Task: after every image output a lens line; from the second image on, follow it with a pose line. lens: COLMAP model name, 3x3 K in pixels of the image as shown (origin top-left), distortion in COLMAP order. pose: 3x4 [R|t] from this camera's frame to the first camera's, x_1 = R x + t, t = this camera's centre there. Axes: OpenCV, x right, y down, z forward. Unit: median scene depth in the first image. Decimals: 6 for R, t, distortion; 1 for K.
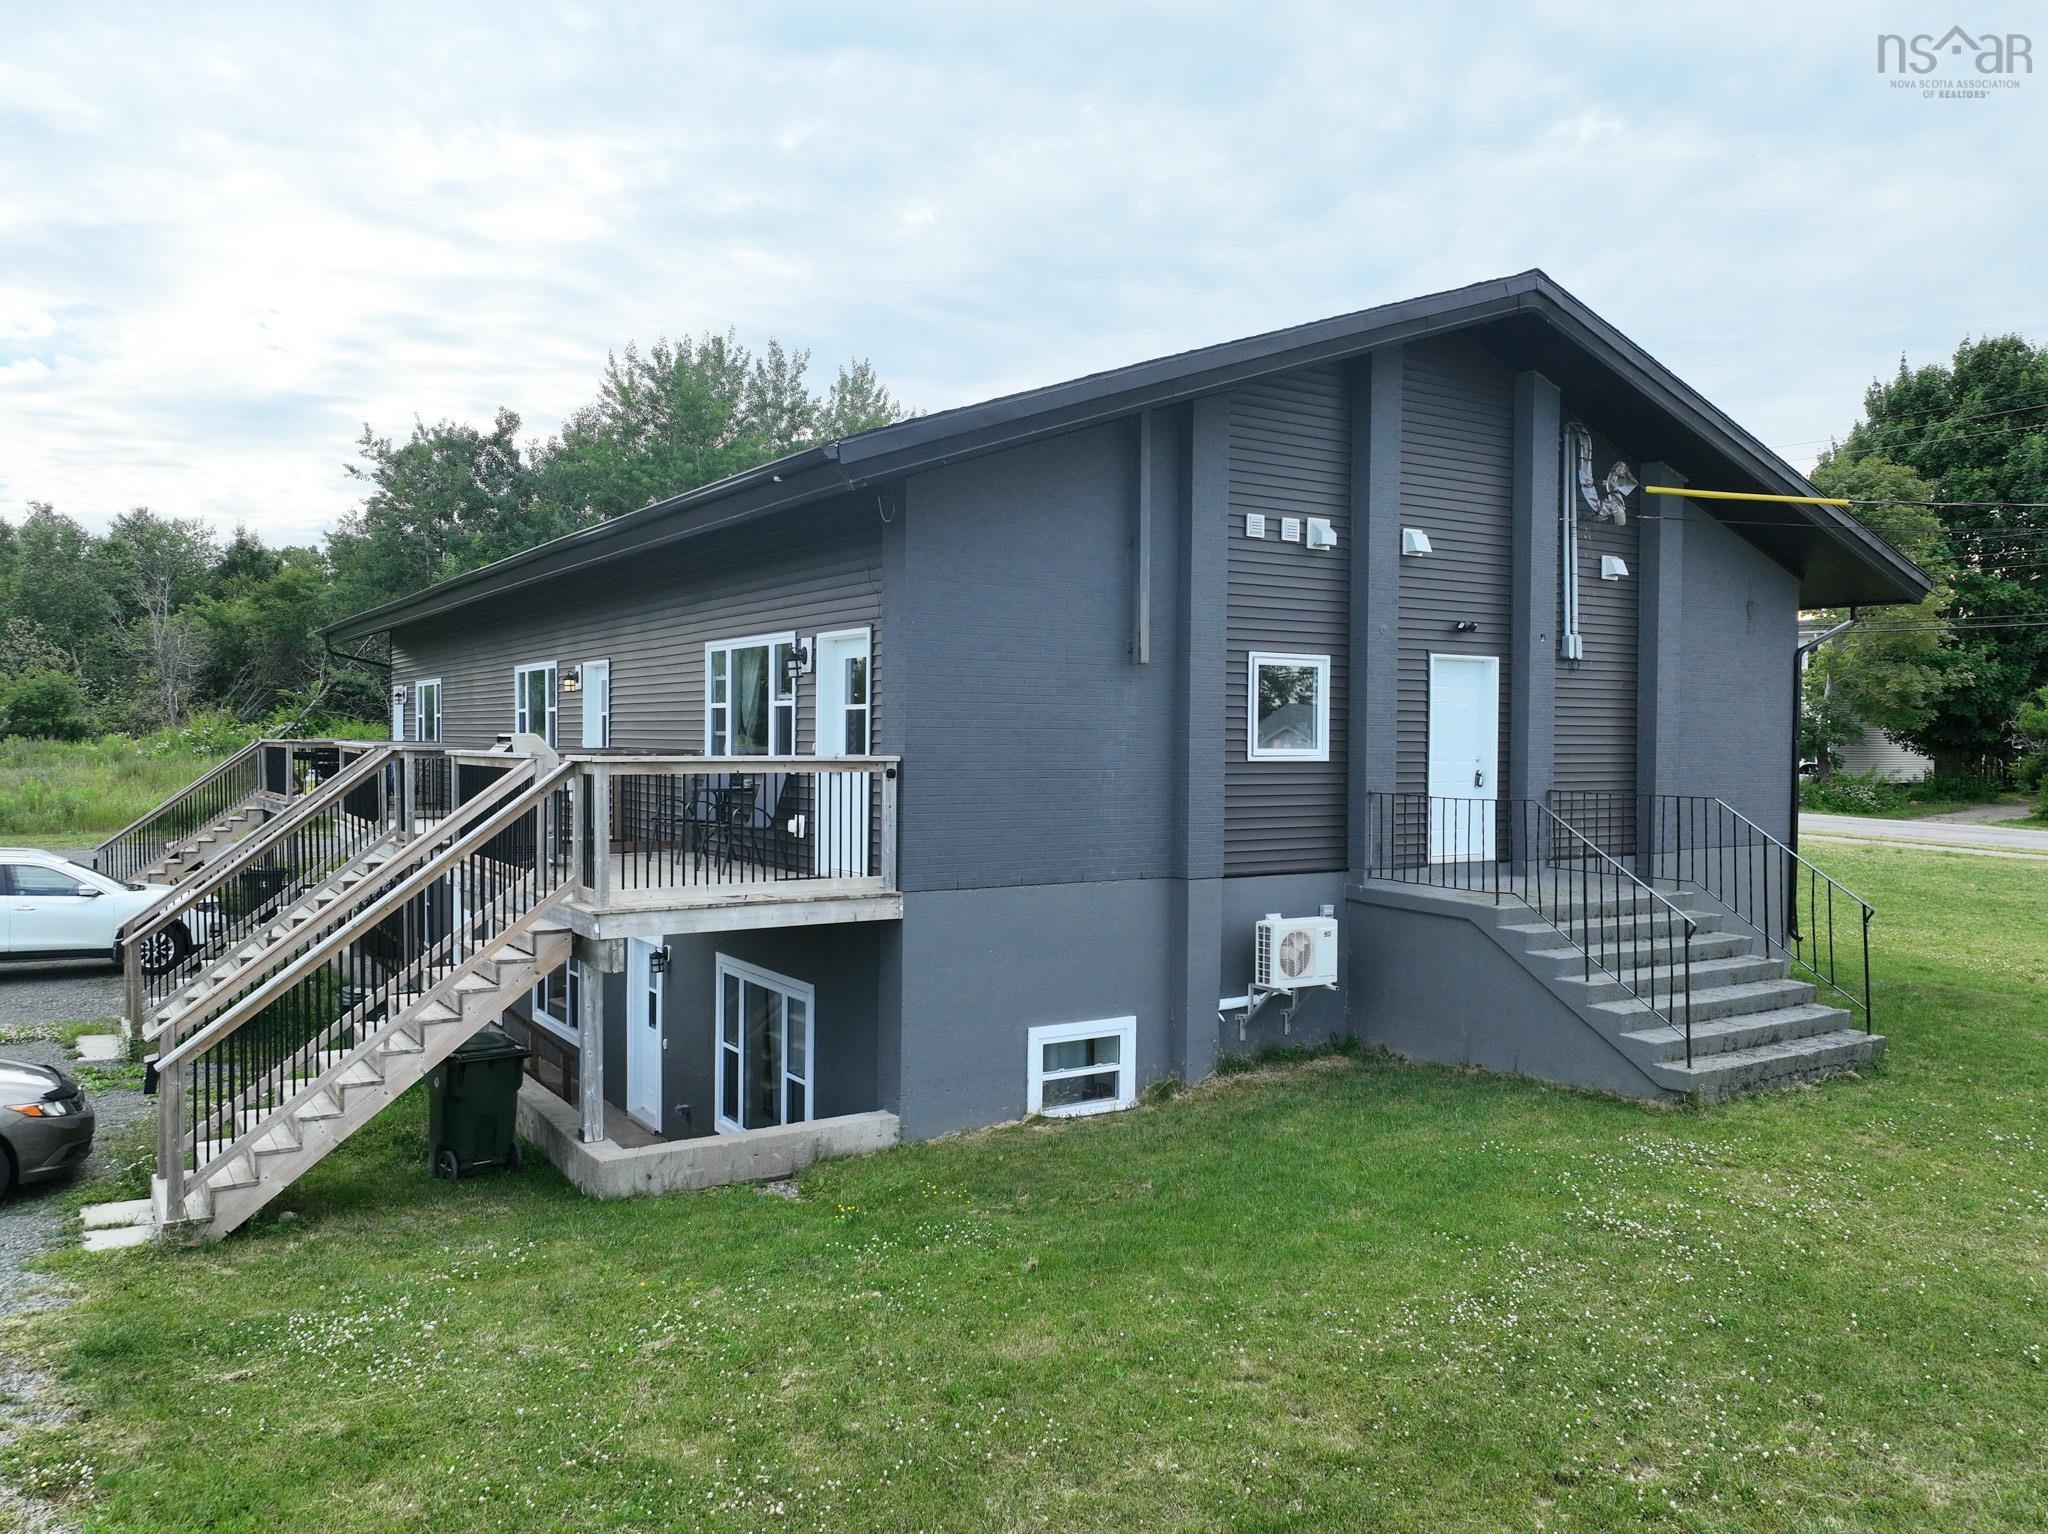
lens RADIAL K [[1523.3, 0, 1024.0], [0, 1523.3, 767.0], [0, 0, 1]] dist [0.007973, 0.003578]
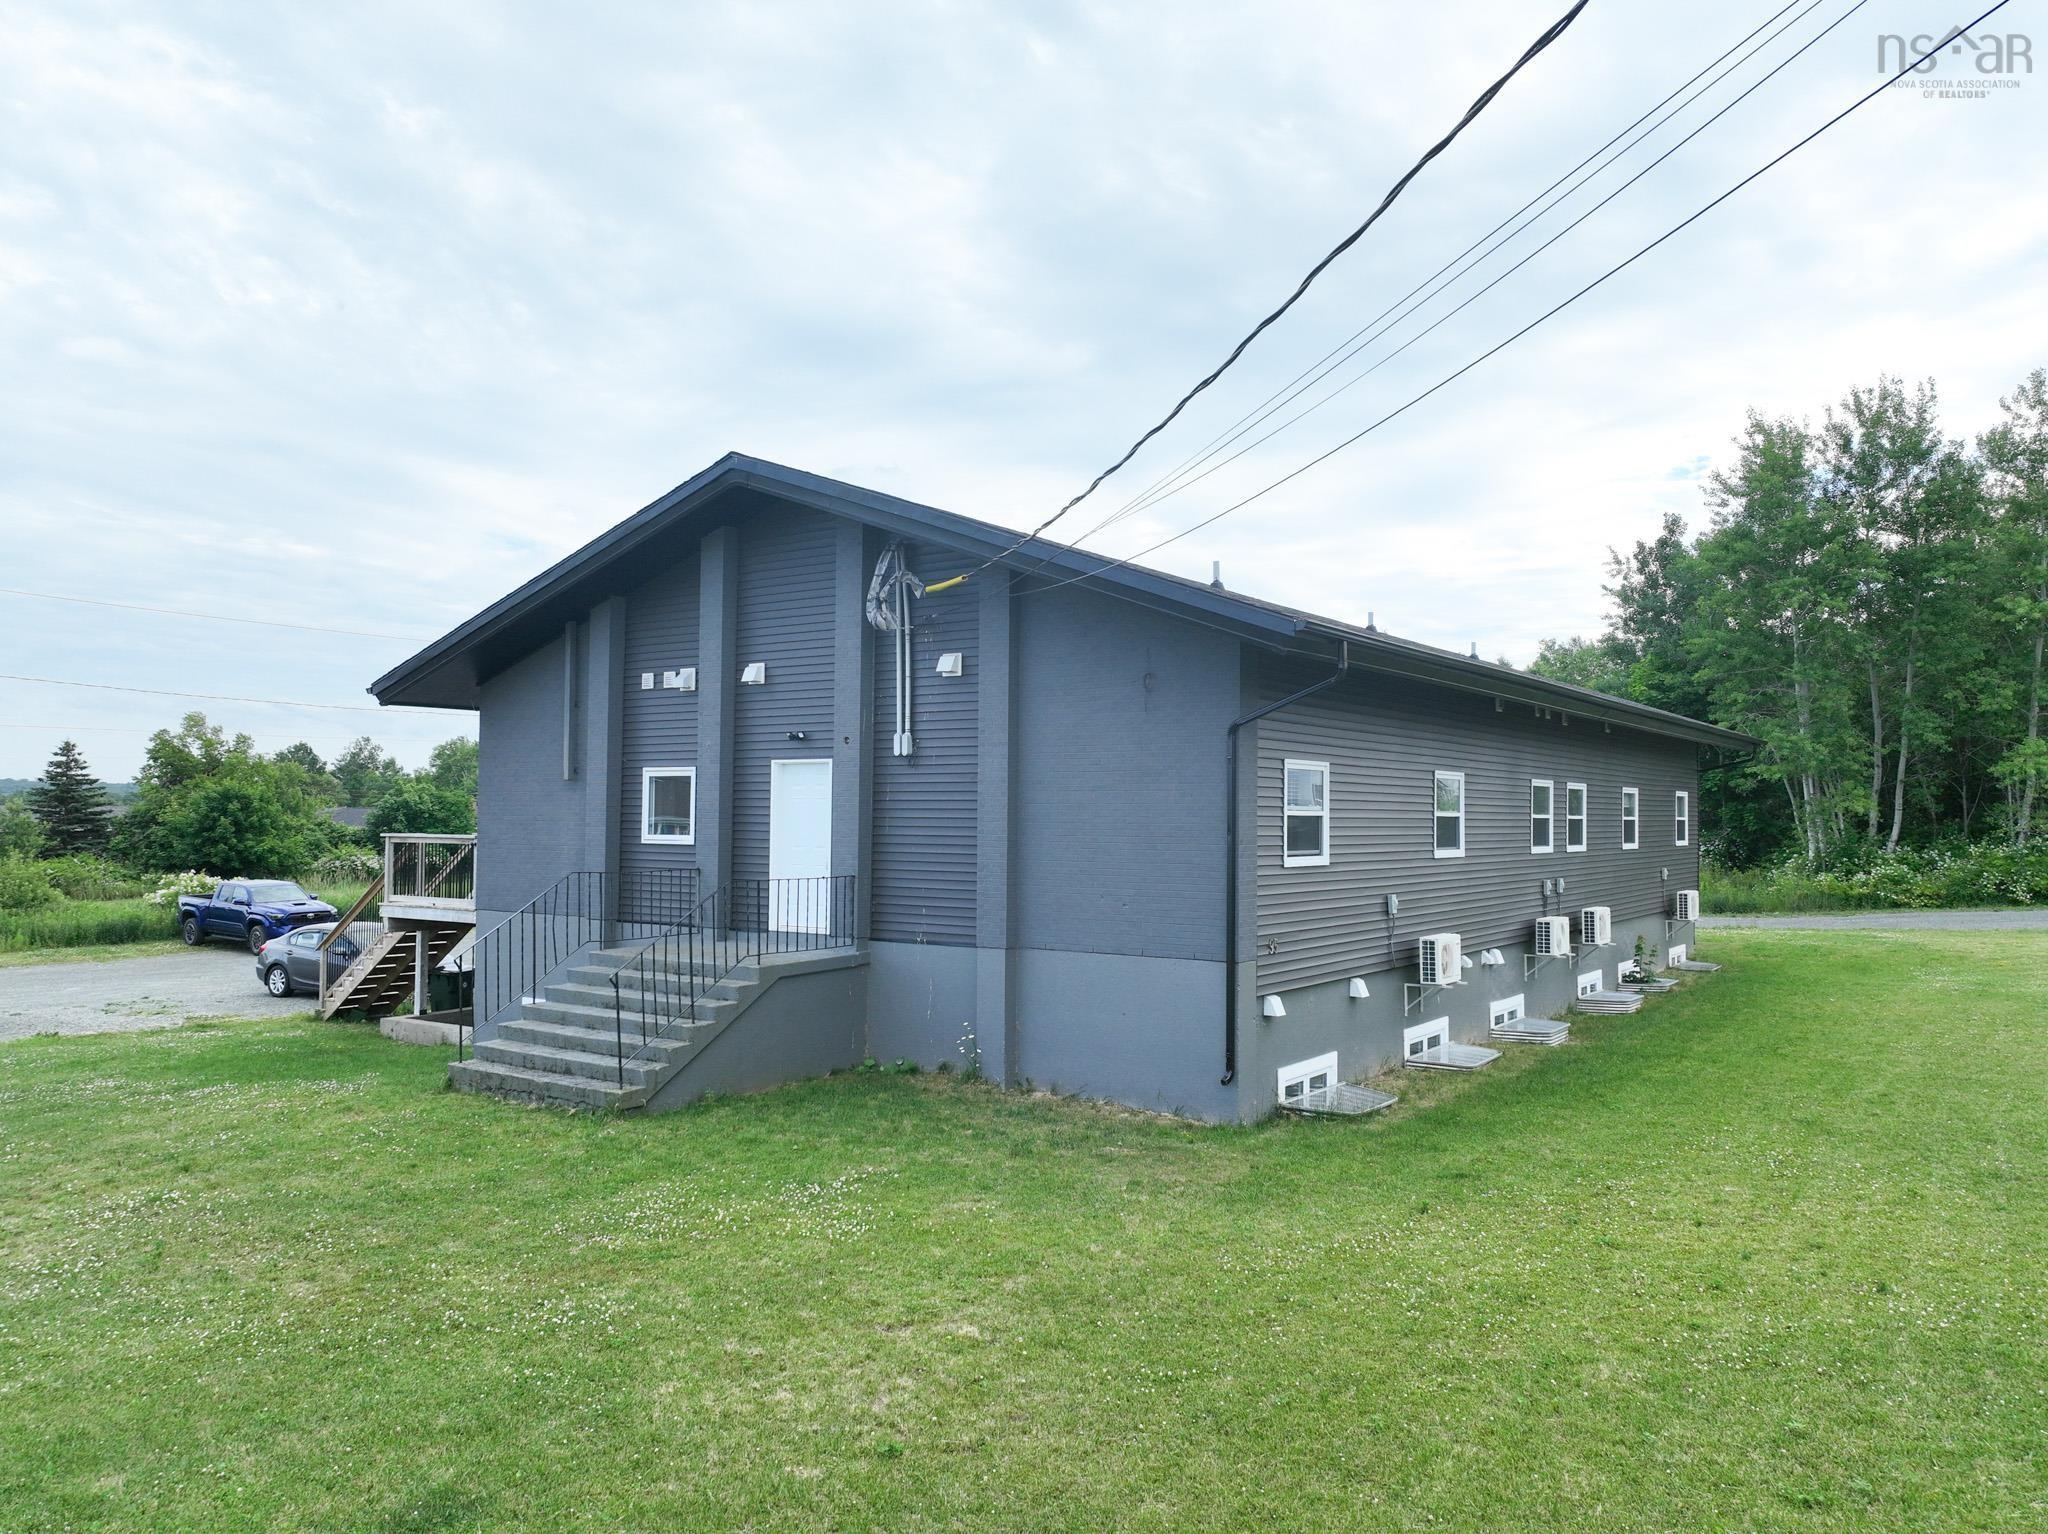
lens RADIAL K [[1494.0, 0, 1040.7], [0, 1494.0, 776.9], [0, 0, 1]] dist [0.004345, 0.004065]
pose [[0.380637, -0.029172, -0.924264, 1.577739], [-0.021688, 0.998946, -0.040461, -0.017245], [0.924470, 0.035446, 0.379603, 0.792212]]
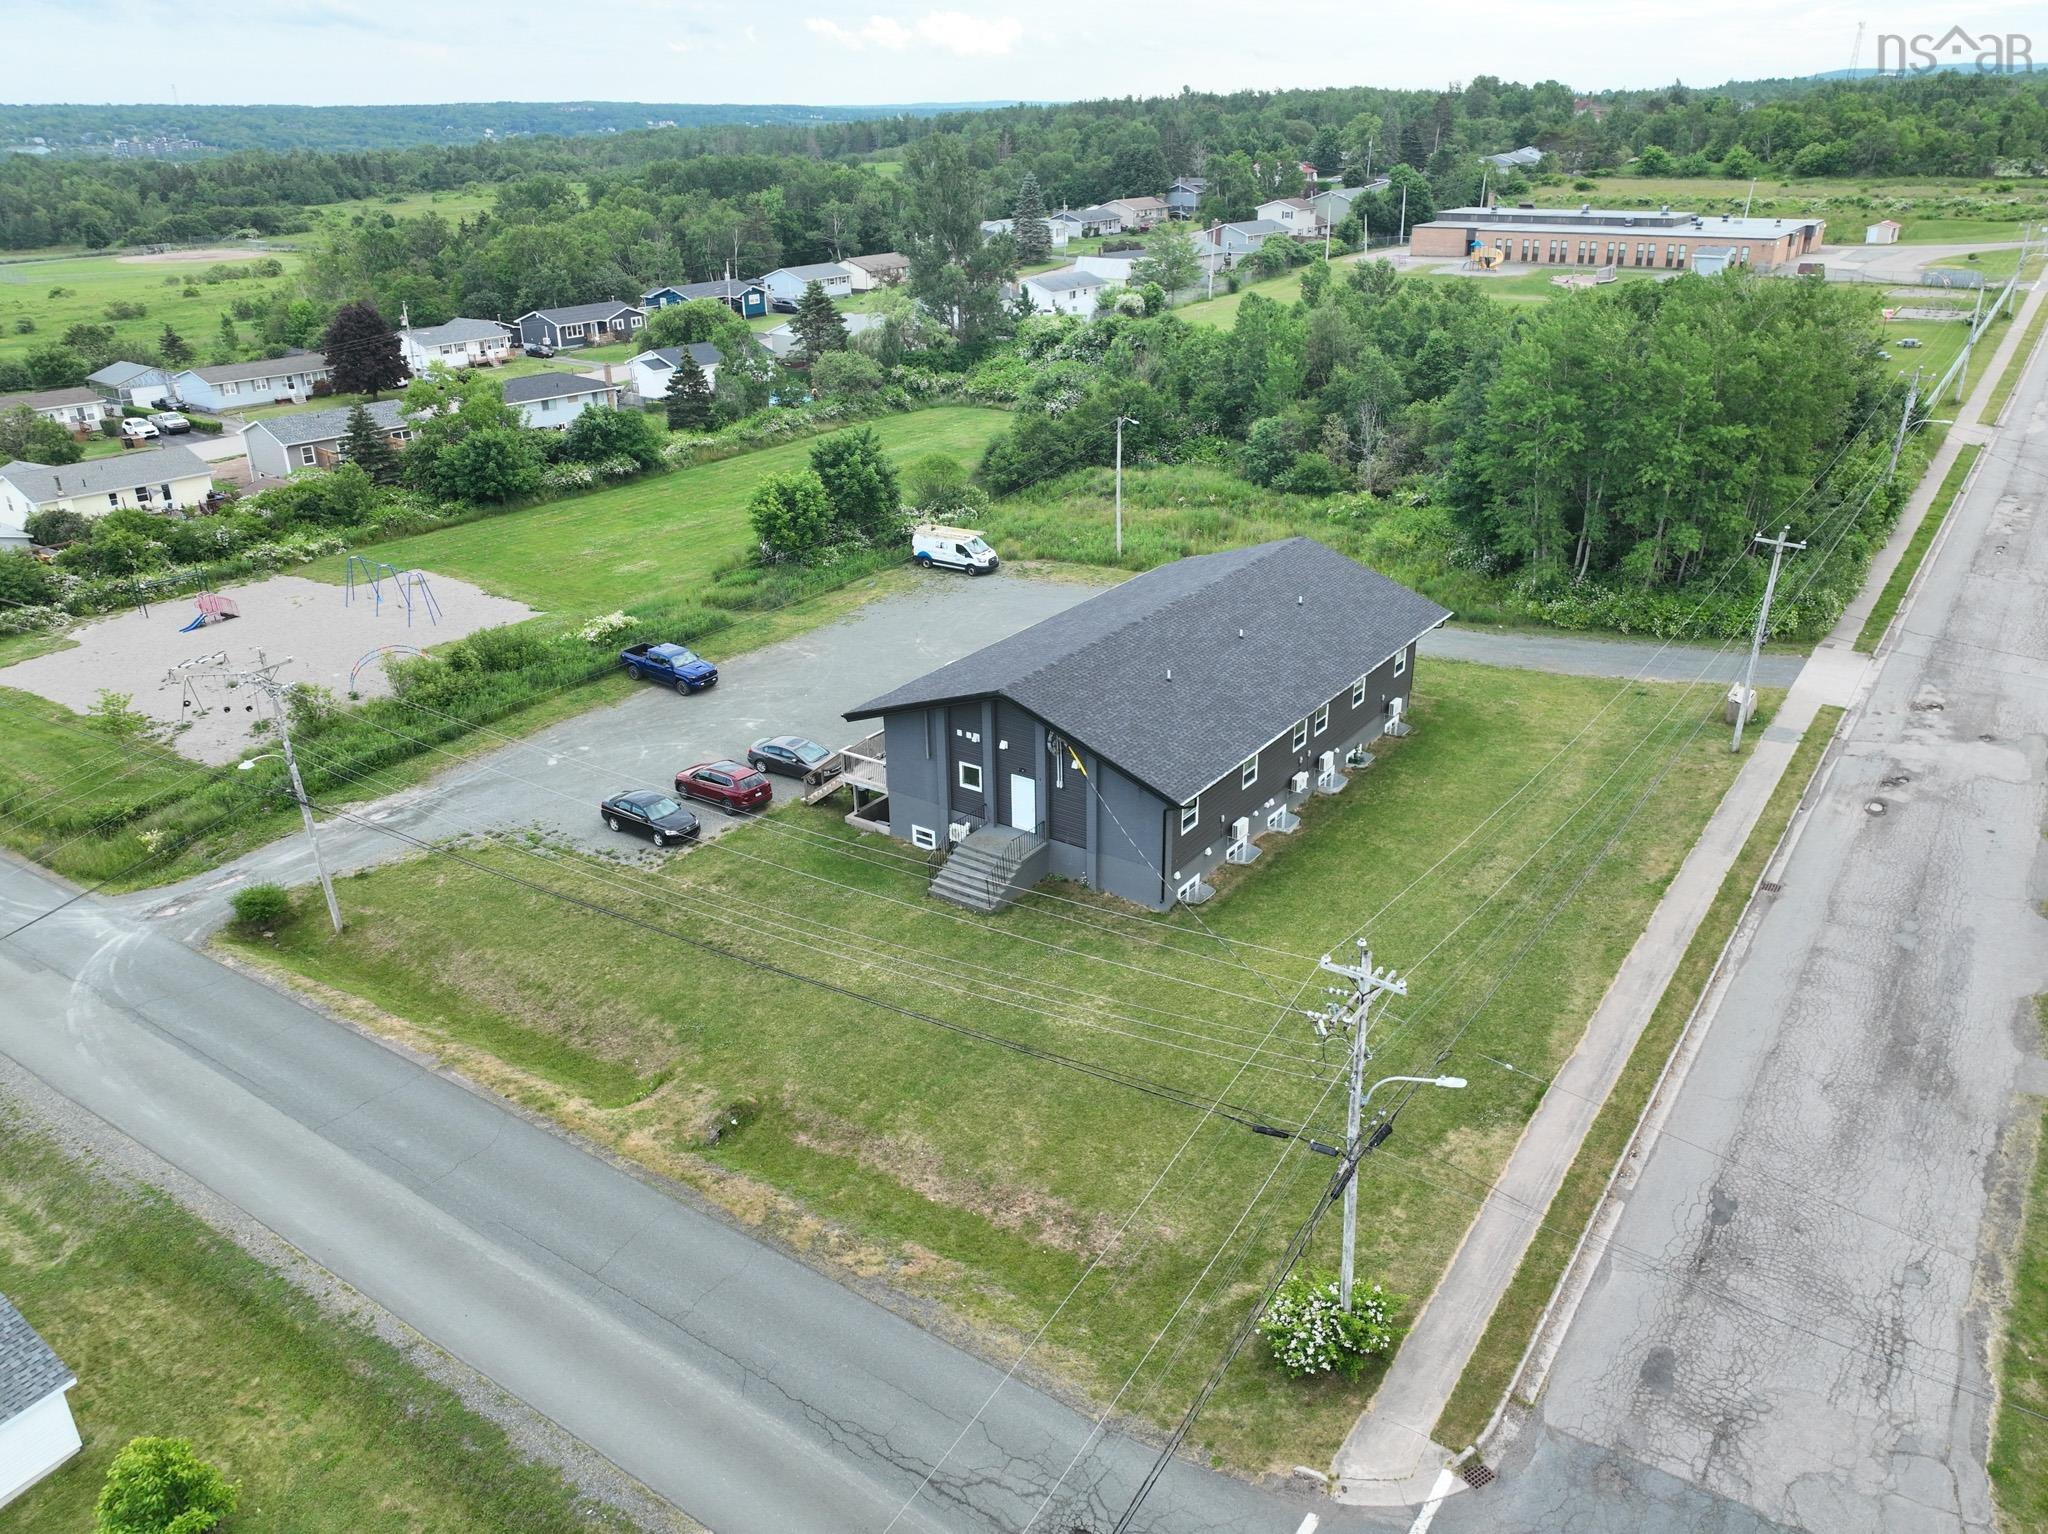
lens RADIAL K [[1494.0, 0, 1040.7], [0, 1494.0, 776.9], [0, 0, 1]] dist [0.004345, 0.004065]
pose [[0.378508, 0.365855, -0.850225, 3.534767], [0.001242, 0.918366, 0.395729, -1.570616], [0.925597, -0.150842, 0.347155, -0.176862]]
